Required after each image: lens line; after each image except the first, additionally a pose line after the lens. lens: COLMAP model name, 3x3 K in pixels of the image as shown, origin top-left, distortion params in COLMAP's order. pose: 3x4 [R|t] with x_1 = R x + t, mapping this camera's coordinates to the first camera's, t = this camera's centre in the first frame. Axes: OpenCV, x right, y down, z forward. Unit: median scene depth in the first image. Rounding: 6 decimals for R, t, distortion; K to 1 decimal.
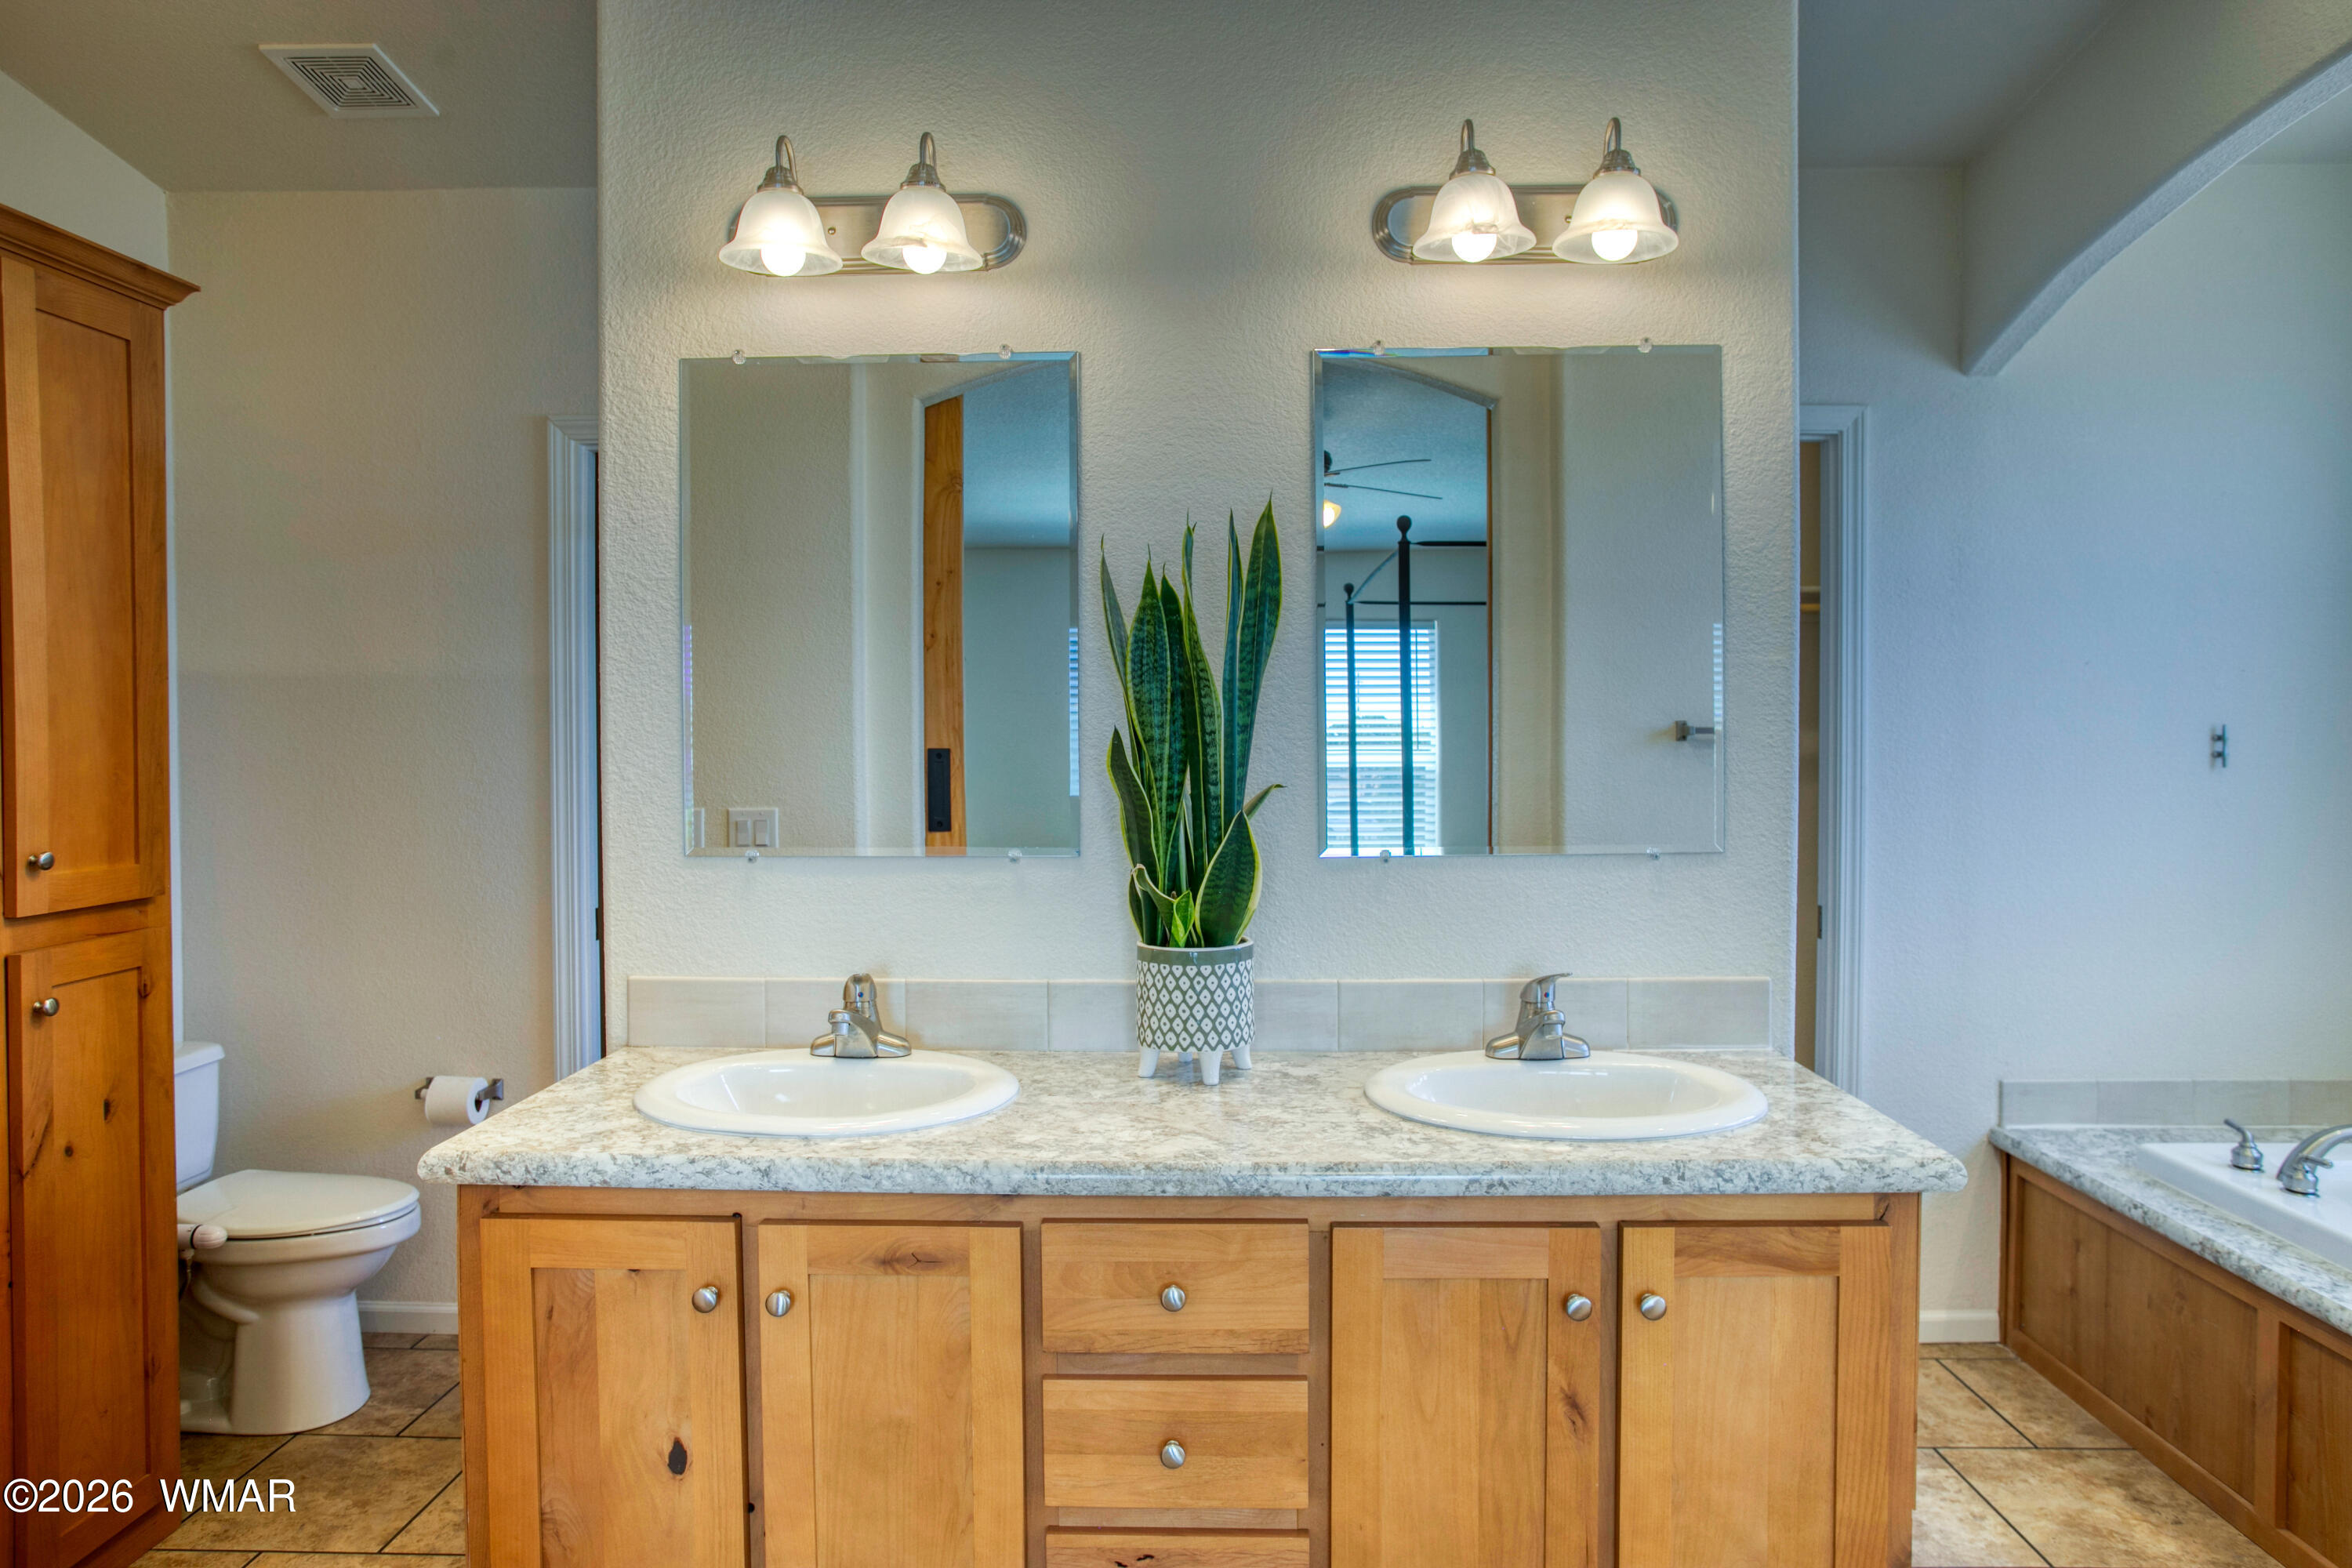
lens RADIAL K [[1503.7, 0, 1175.4], [0, 1503.7, 779.2], [0, 0, 1]] dist [-0.047658, 0.031748]
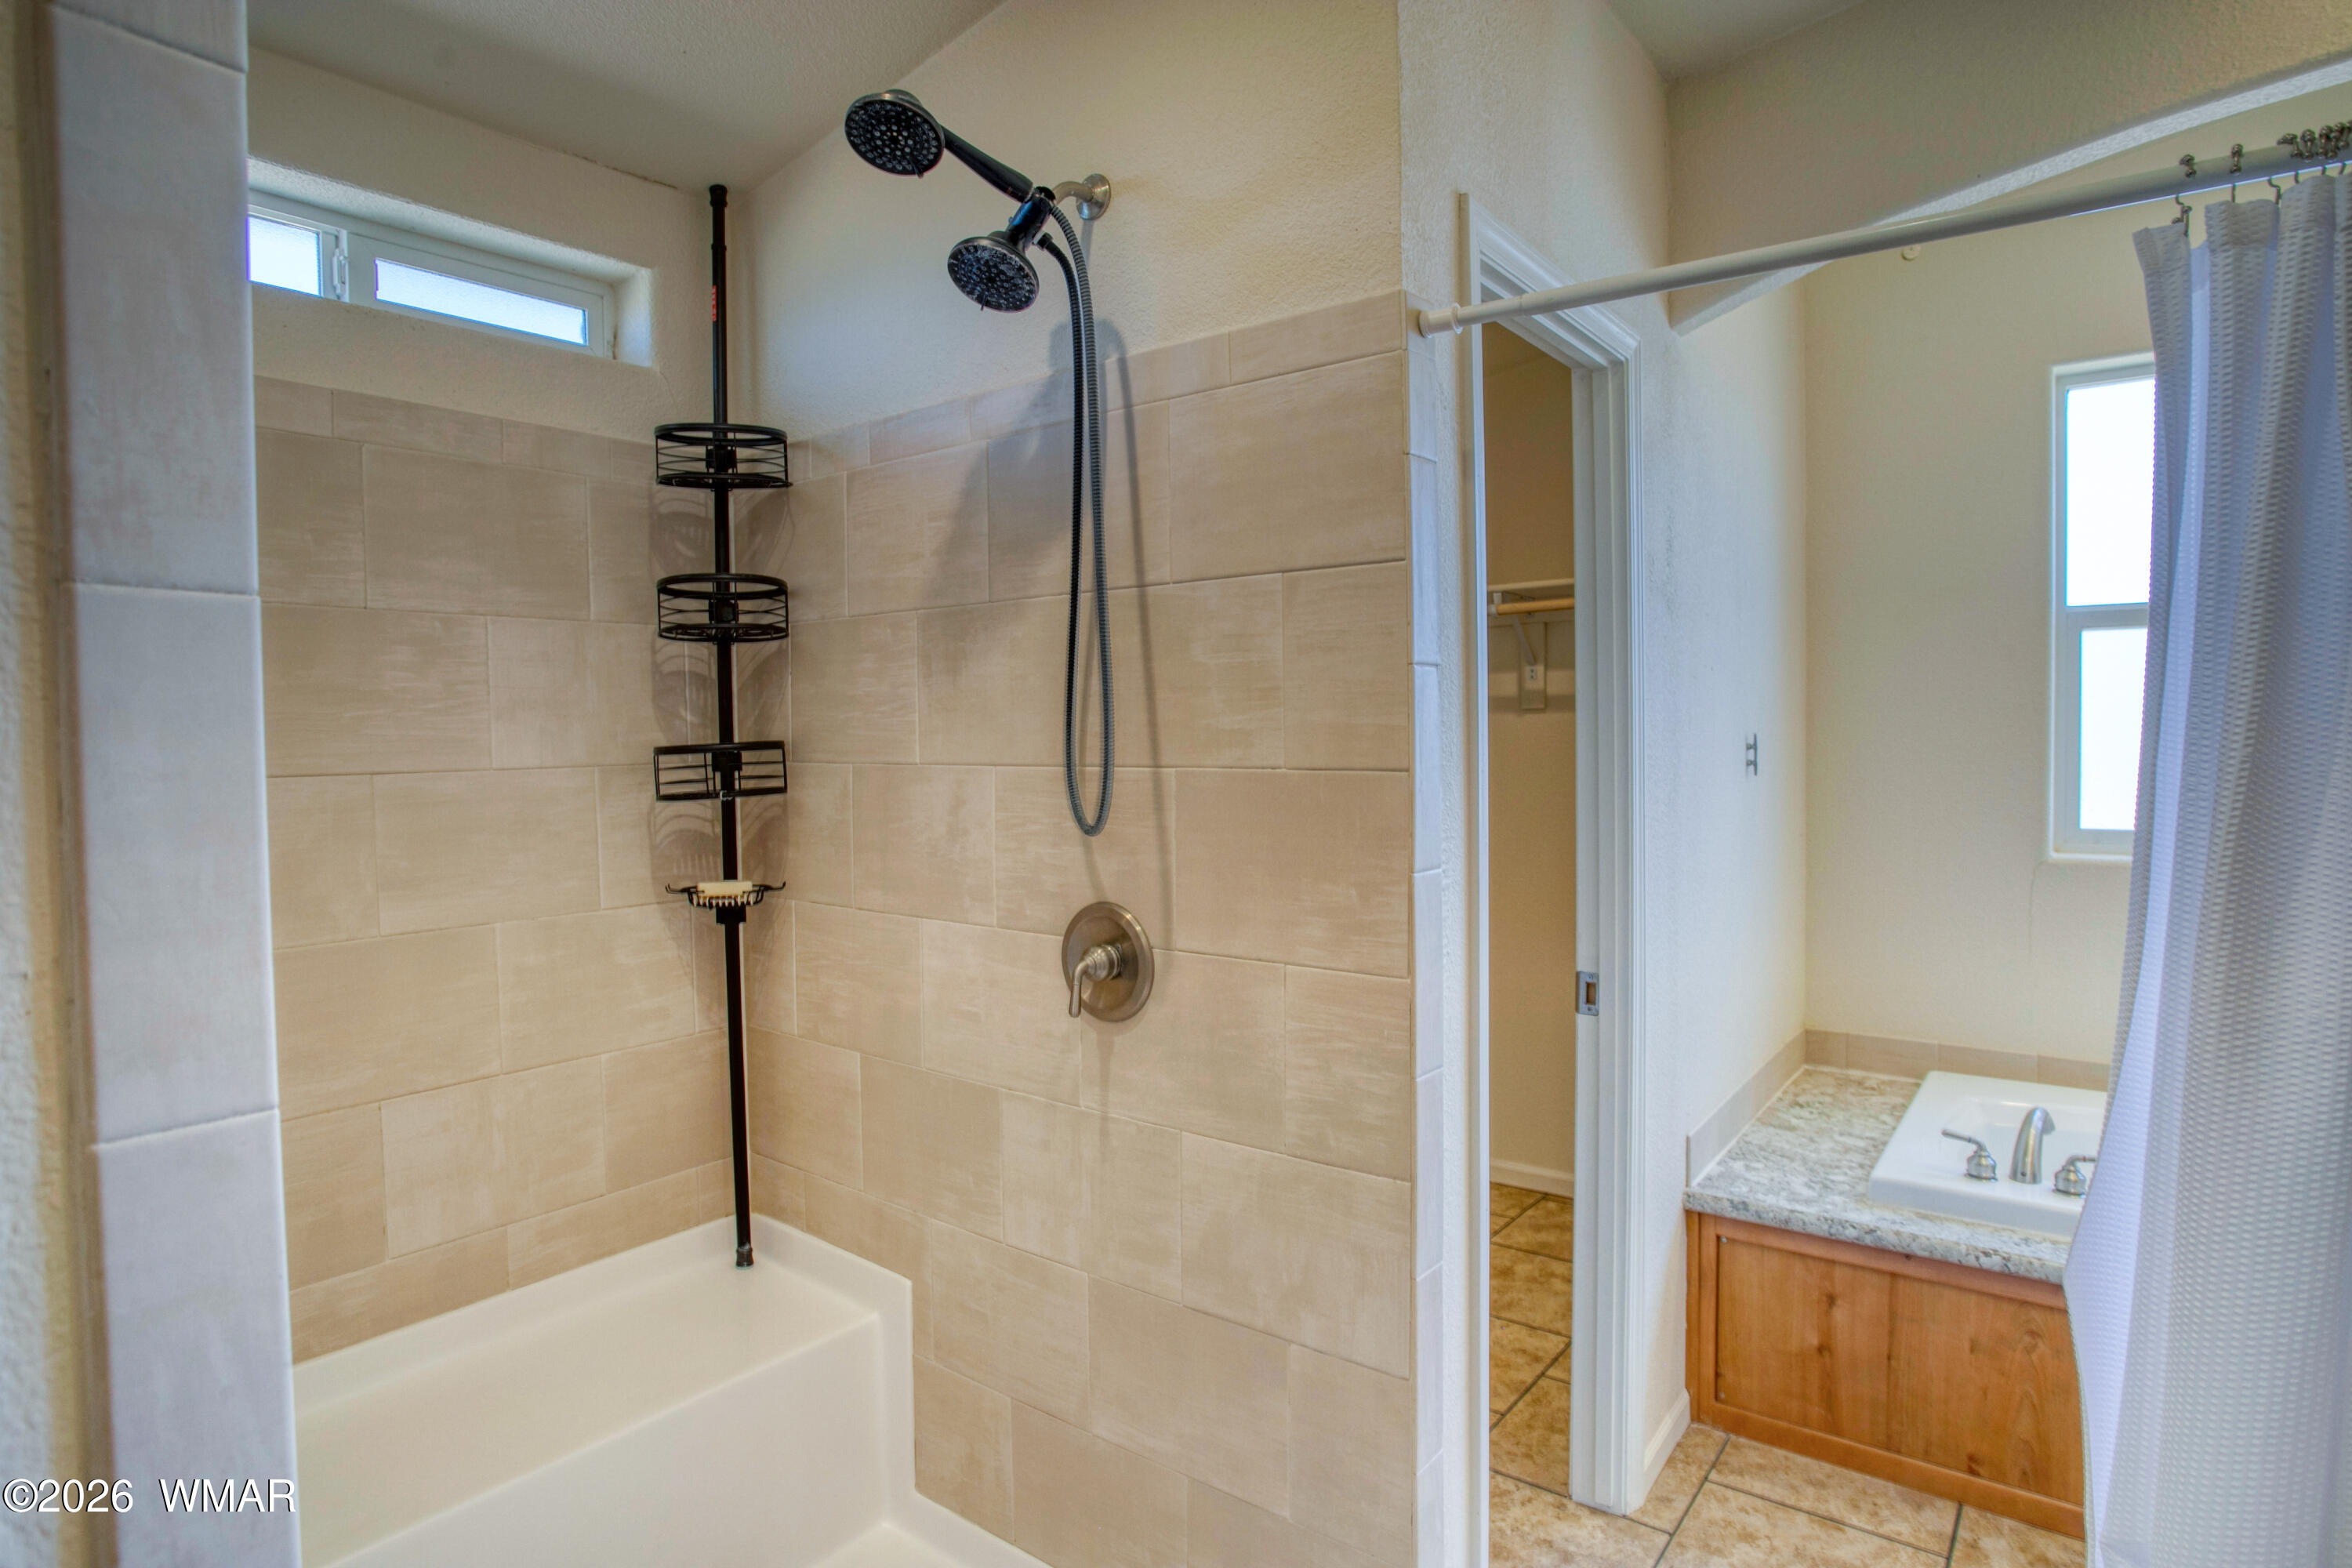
lens RADIAL K [[1294.0, 0, 1176.4], [0, 1294.0, 785.5], [0, 0, 1]] dist [-0.005195, -0.000378]
pose [[0.581446, -0.051294, 0.811967, -0.254124], [0.048838, 0.998411, 0.028100, -0.045968], [-0.812118, 0.023316, 0.583027, 0.814909]]
